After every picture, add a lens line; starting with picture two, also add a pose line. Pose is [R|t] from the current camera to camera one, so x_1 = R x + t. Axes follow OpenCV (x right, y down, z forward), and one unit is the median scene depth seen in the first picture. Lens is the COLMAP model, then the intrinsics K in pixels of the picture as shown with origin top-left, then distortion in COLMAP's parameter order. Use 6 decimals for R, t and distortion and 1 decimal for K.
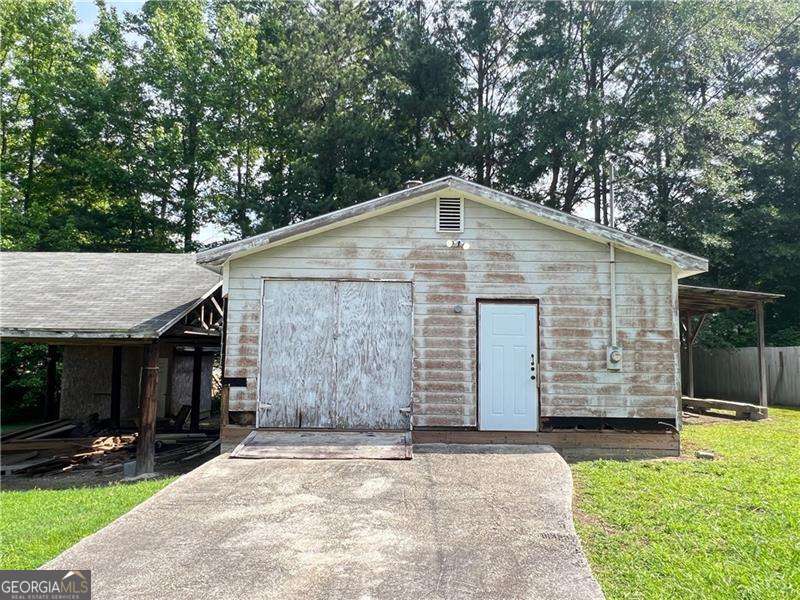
lens RADIAL K [[570.7, 0, 394.6], [0, 570.7, 296.4], [0, 0, 1]] dist [-0.005231, 0.000364]
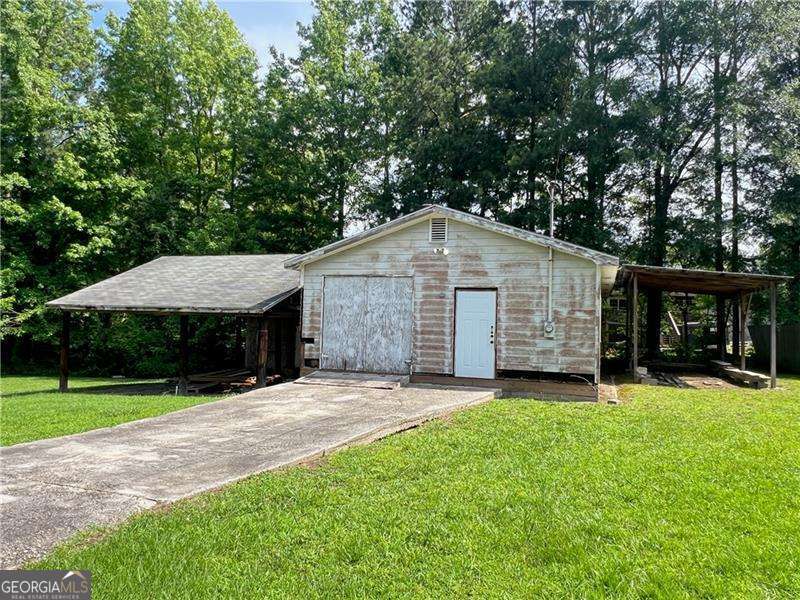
lens RADIAL K [[570.7, 0, 394.6], [0, 570.7, 296.4], [0, 0, 1]] dist [-0.005231, 0.000364]
pose [[0.942711, -0.003485, -0.333591, 0.489151], [0.019259, 0.998846, 0.043990, -0.041011], [0.333053, -0.047895, 0.941691, -0.431549]]
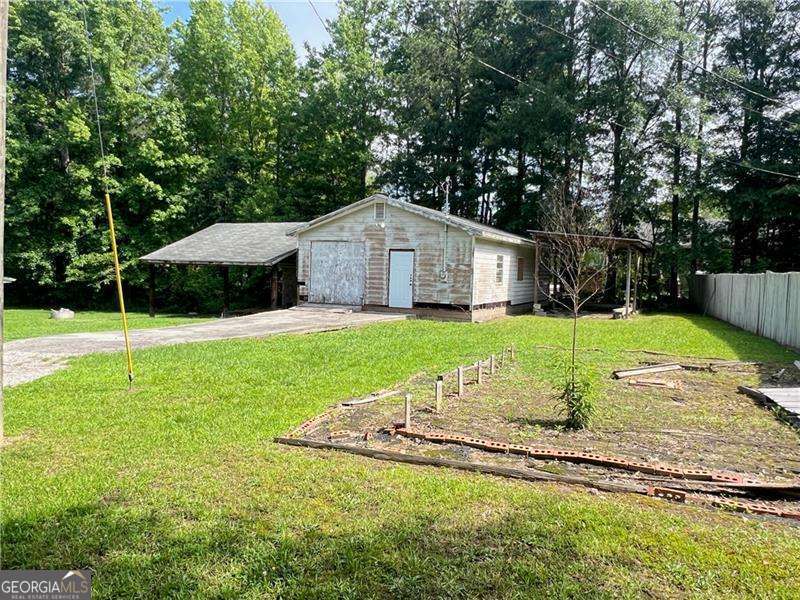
lens RADIAL K [[570.7, 0, 394.6], [0, 570.7, 296.4], [0, 0, 1]] dist [-0.005231, 0.000364]
pose [[0.893907, 0.033703, -0.446983, 1.177607], [0.026699, 0.991396, 0.128146, -0.099057], [0.447456, -0.126484, 0.885316, -1.003026]]
